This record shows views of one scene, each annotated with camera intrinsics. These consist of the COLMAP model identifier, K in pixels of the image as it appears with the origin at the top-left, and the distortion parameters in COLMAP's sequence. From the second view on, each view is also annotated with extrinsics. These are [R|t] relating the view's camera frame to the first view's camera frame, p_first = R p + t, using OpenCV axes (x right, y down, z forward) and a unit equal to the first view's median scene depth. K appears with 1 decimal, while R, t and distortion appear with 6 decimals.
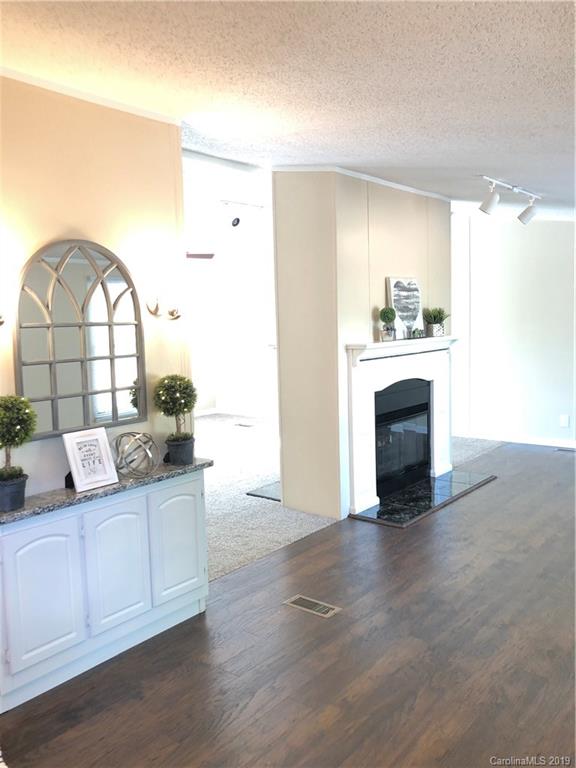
lens RADIAL K [[678.3, 0, 288.0], [0, 678.3, 384.0], [0, 0, 1]] dist [0.007891, 0.001784]
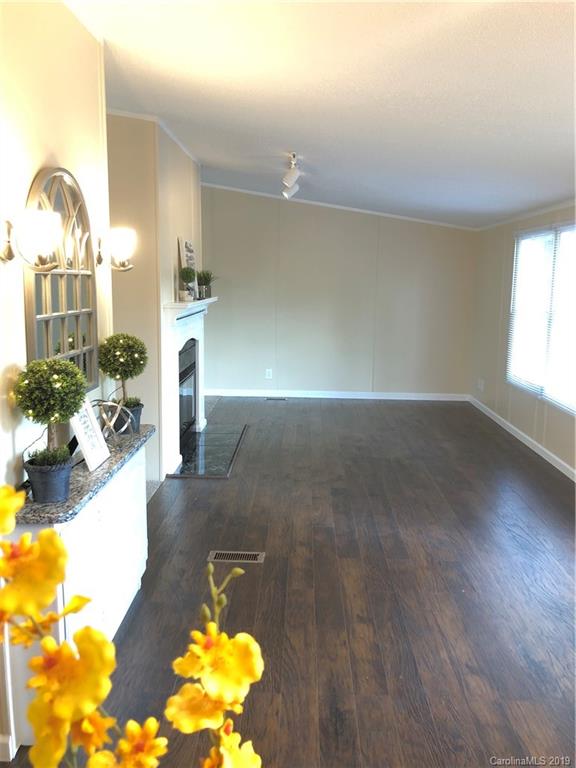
lens RADIAL K [[664.7, 0, 321.3], [0, 664.7, 382.1], [0, 0, 1]] dist [0.003142, -0.000858]
pose [[0.770823, -0.060558, 0.634164, -0.536589], [0.028173, 0.997738, 0.061032, 0.003914], [-0.636426, -0.029179, 0.770786, 0.160563]]
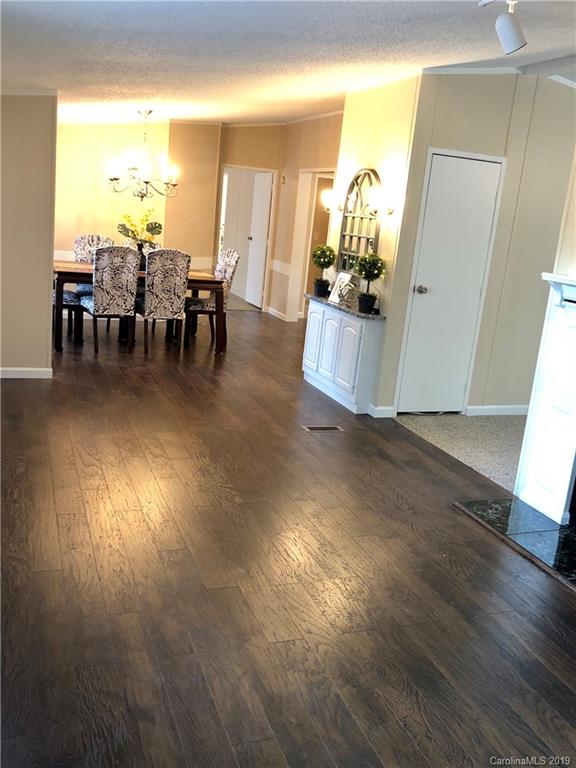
lens RADIAL K [[678.3, 0, 288.0], [0, 678.3, 384.0], [0, 0, 1]] dist [0.007891, 0.001784]
pose [[-0.512762, 0.186235, -0.838088, 1.331492], [-0.176336, 0.932530, 0.315108, -0.198570], [0.840226, 0.309360, -0.445326, 1.675694]]
